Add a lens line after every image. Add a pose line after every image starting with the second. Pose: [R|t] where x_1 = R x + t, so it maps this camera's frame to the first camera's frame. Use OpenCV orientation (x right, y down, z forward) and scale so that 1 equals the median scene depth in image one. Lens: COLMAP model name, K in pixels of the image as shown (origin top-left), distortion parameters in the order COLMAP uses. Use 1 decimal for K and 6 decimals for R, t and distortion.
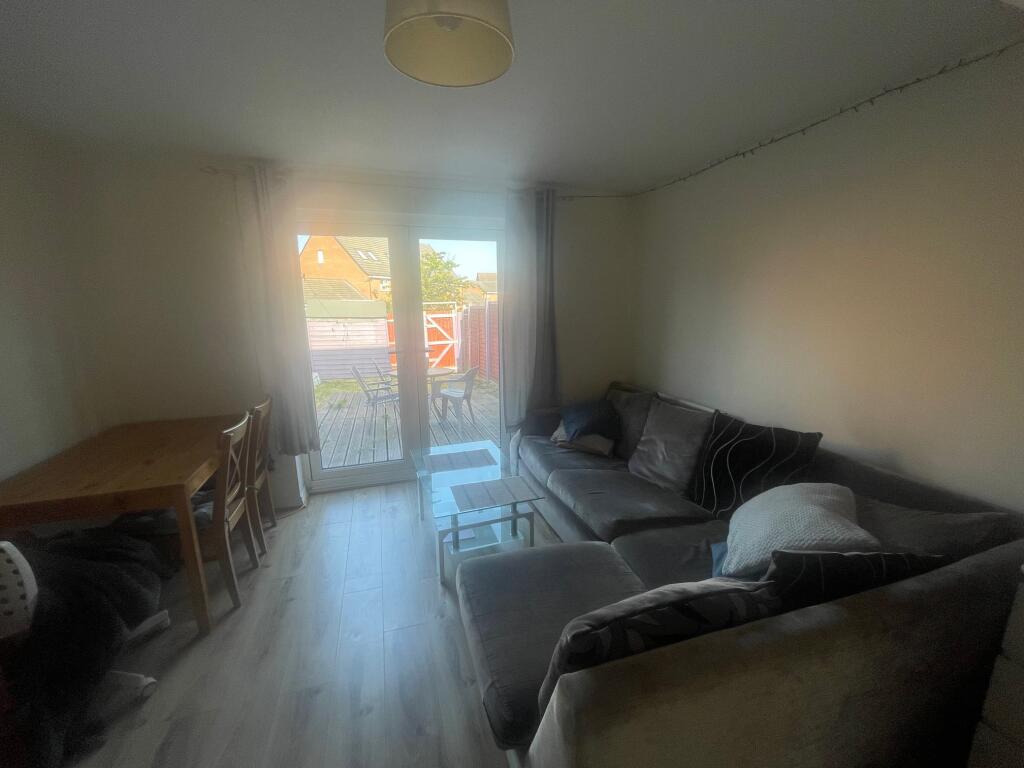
lens RADIAL K [[399.1, 0, 512.0], [0, 399.1, 384.0], [0, 0, 1]] dist [0.000571, 0.000009]
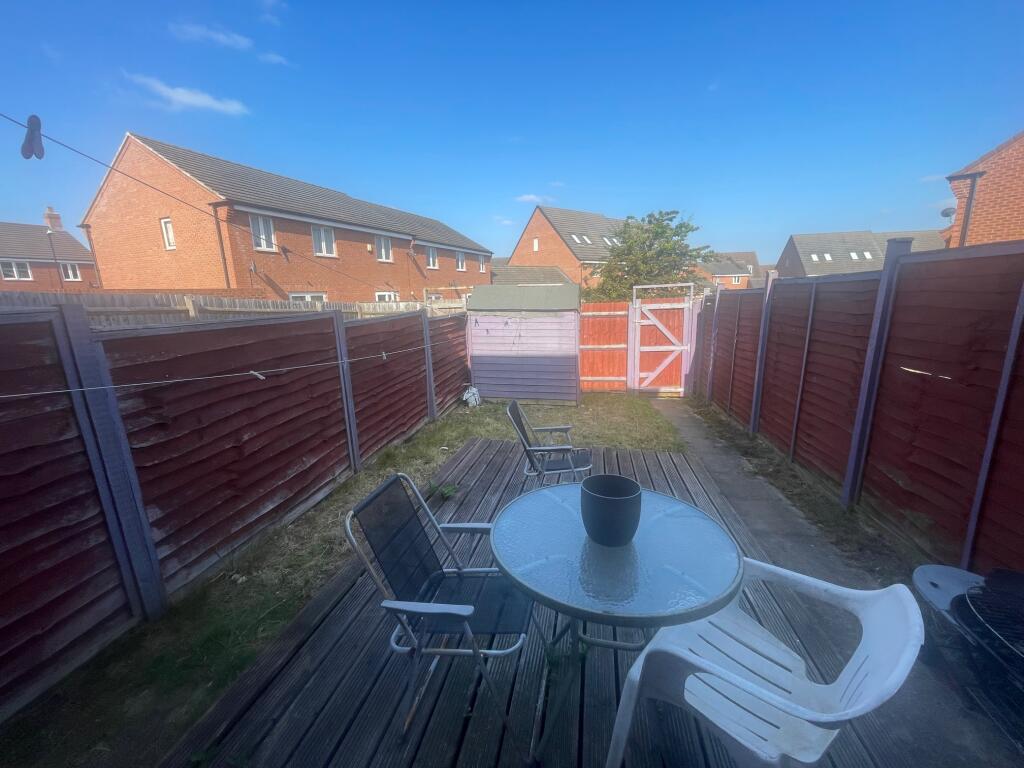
lens RADIAL K [[399.1, 0, 512.0], [0, 399.1, 384.0], [0, 0, 1]] dist [0.000571, 0.000009]
pose [[0.871253, 0.089873, -0.482535, -0.073021], [-0.074887, 0.995924, 0.050278, -0.061778], [0.485087, -0.007669, 0.874432, 0.331426]]
